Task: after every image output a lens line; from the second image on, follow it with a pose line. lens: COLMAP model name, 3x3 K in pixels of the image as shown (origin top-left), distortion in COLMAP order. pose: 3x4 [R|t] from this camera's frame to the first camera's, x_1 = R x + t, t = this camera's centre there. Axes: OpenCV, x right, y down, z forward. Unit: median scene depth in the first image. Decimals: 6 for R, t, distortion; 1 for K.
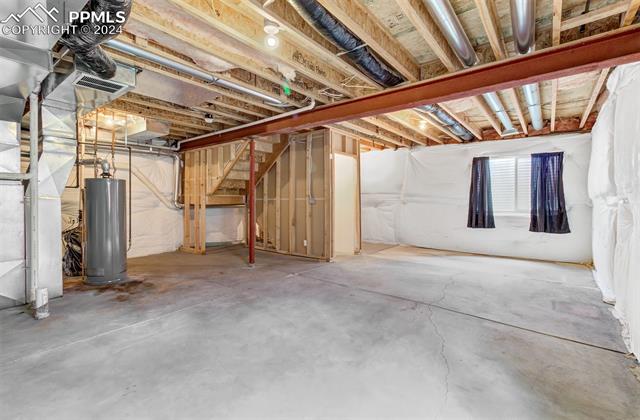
lens RADIAL K [[296.2, 0, 308.8], [0, 296.2, 207.8], [0, 0, 1]] dist [-0.000631, -0.000169]
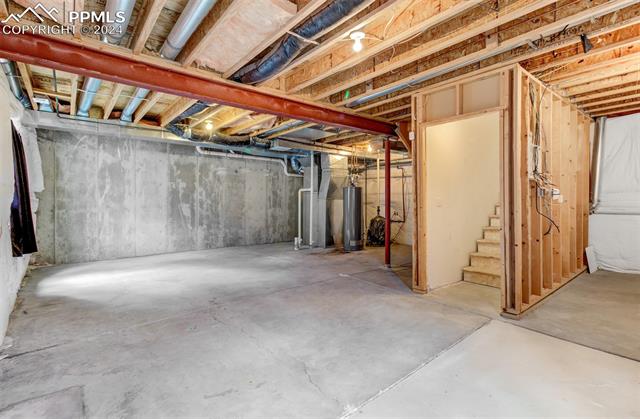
lens RADIAL K [[296.2, 0, 308.8], [0, 296.2, 207.3], [0, 0, 1]] dist [-0.000631, -0.000169]
pose [[-0.201751, -0.010798, -0.979377, 1.298492], [-0.042560, 0.999091, -0.002248, 0.000983], [0.978512, 0.041229, -0.202027, 1.525511]]
